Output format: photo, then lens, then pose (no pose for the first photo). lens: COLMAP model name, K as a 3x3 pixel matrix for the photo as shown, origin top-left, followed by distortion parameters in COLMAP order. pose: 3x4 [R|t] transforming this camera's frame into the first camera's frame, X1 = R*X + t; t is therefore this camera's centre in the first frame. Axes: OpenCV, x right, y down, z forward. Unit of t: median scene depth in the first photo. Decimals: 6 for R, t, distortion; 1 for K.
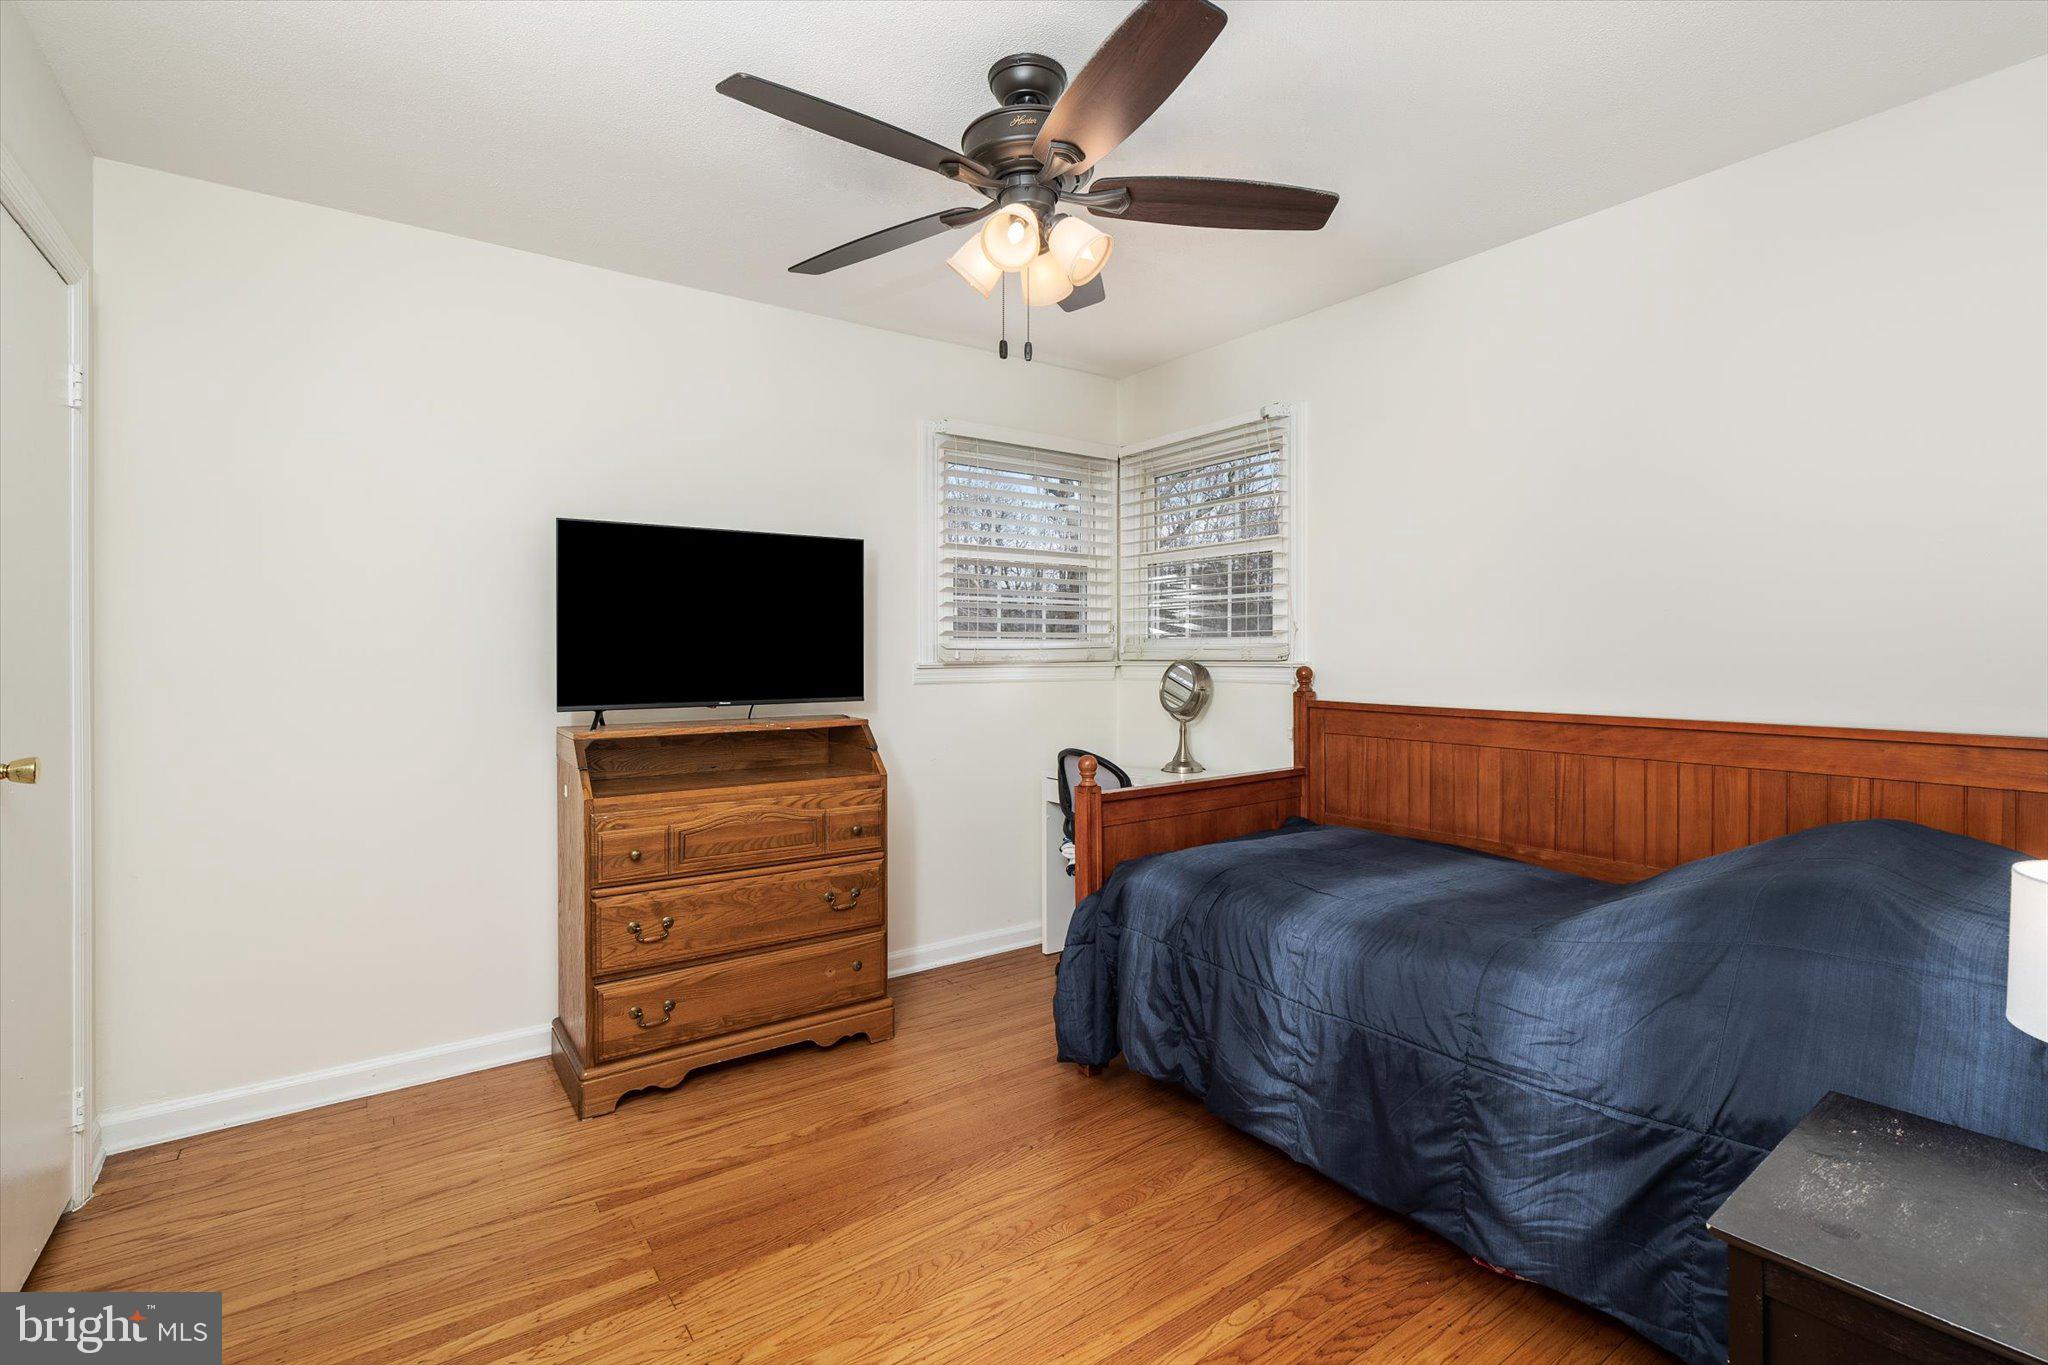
lens RADIAL K [[941.2, 0, 1024.6], [0, 941.2, 666.4], [0, 0, 1]] dist [-0.001741, -0.000464]
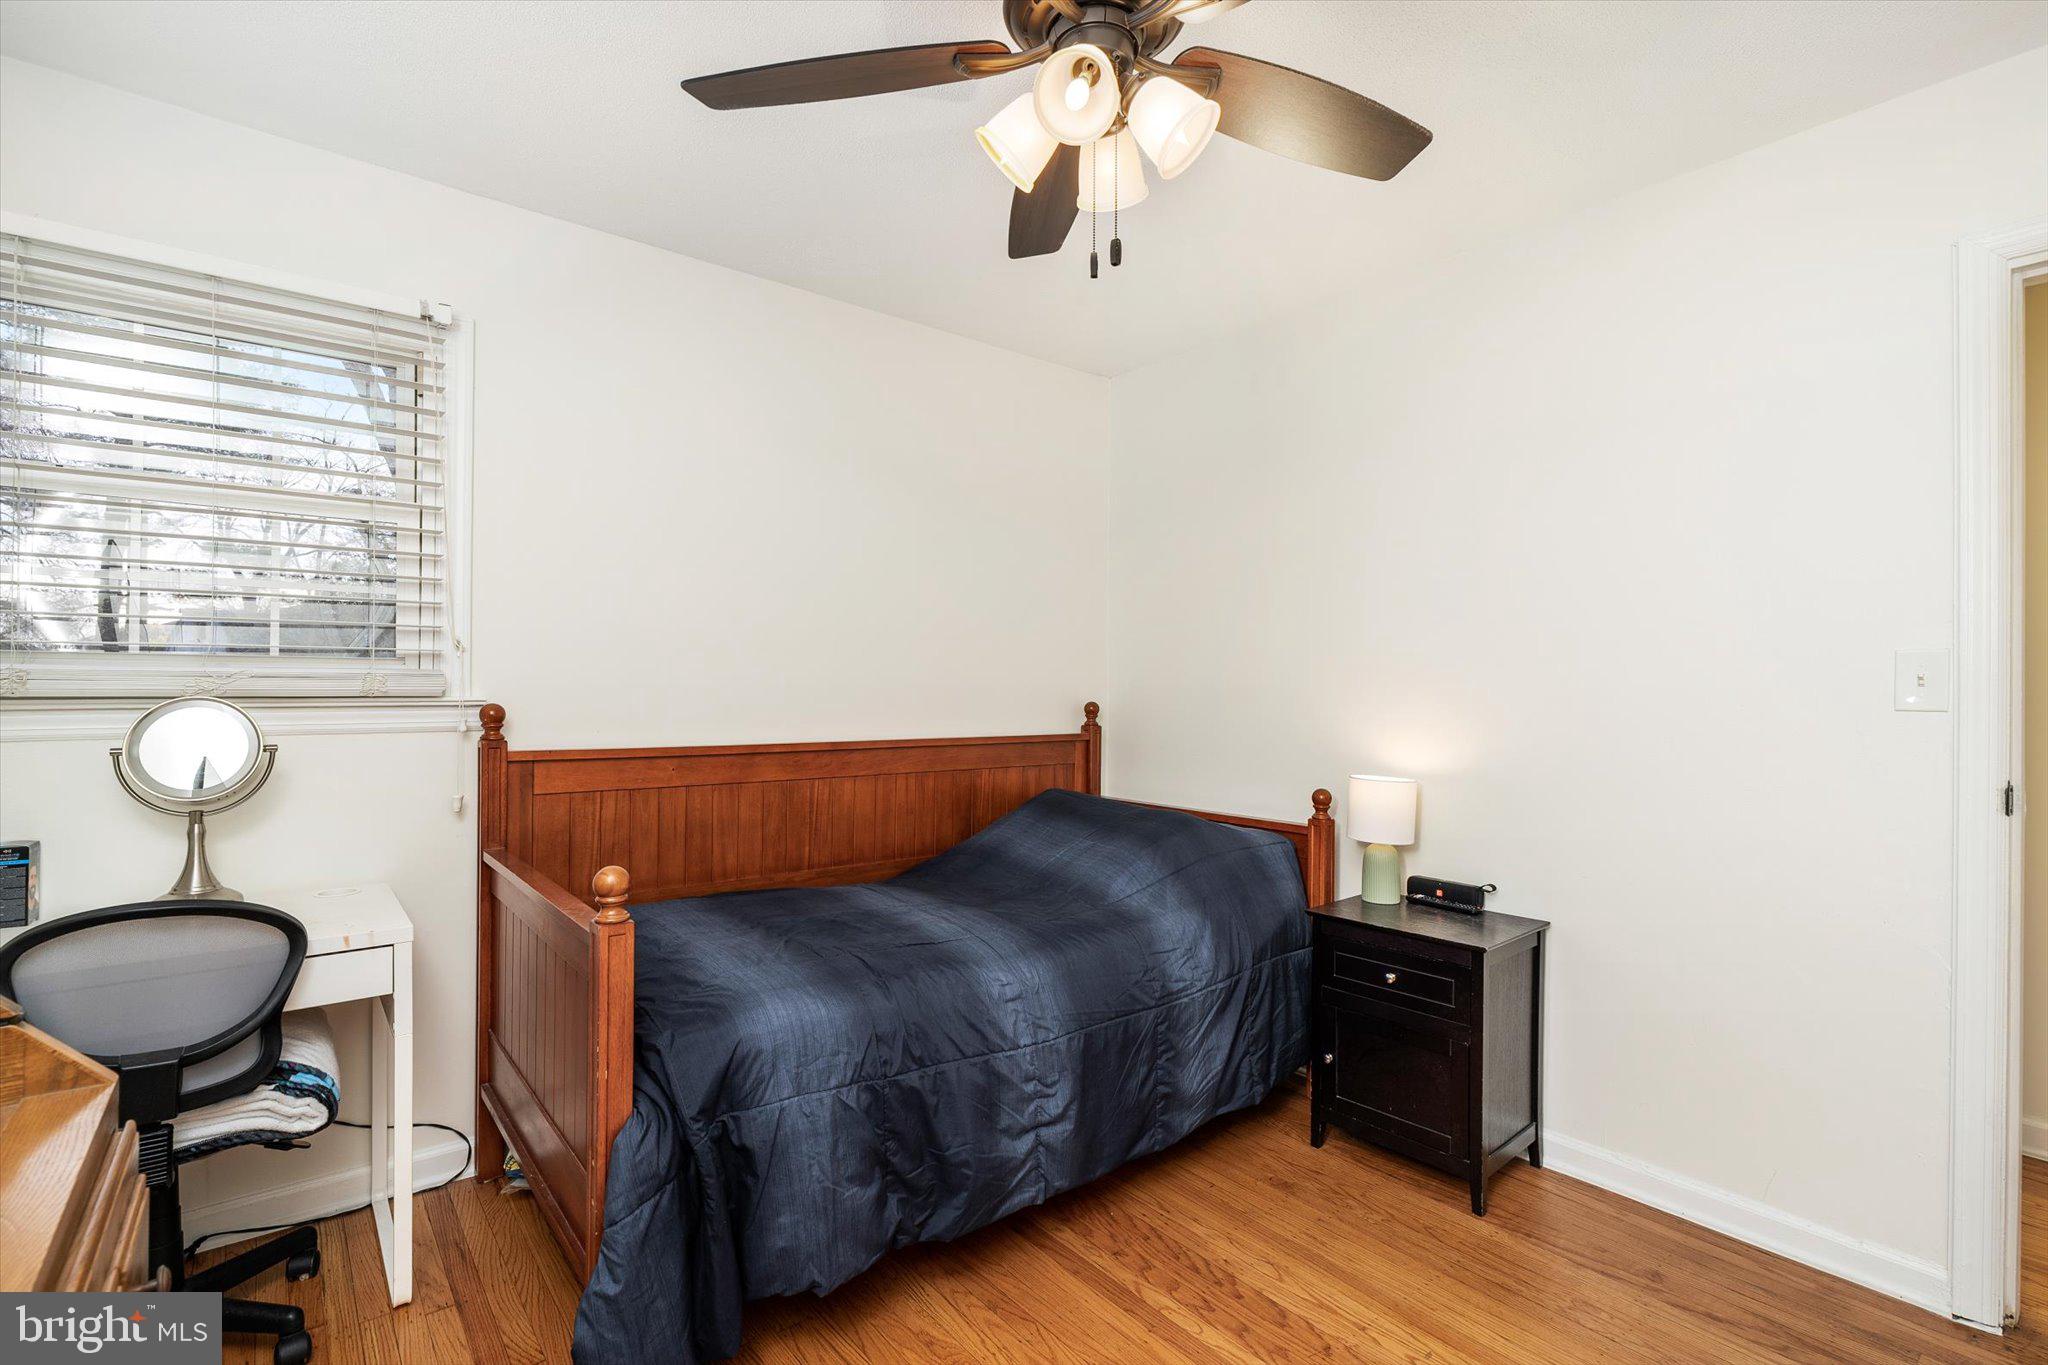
lens RADIAL K [[941.2, 0, 1022.6], [0, 941.2, 689.8], [0, 0, 1]] dist [-0.001741, -0.000464]
pose [[-0.057627, -0.004577, 0.998328, -0.523222], [0.007536, 0.999959, 0.005019, -0.013941], [-0.998310, 0.007812, -0.057590, 0.809171]]
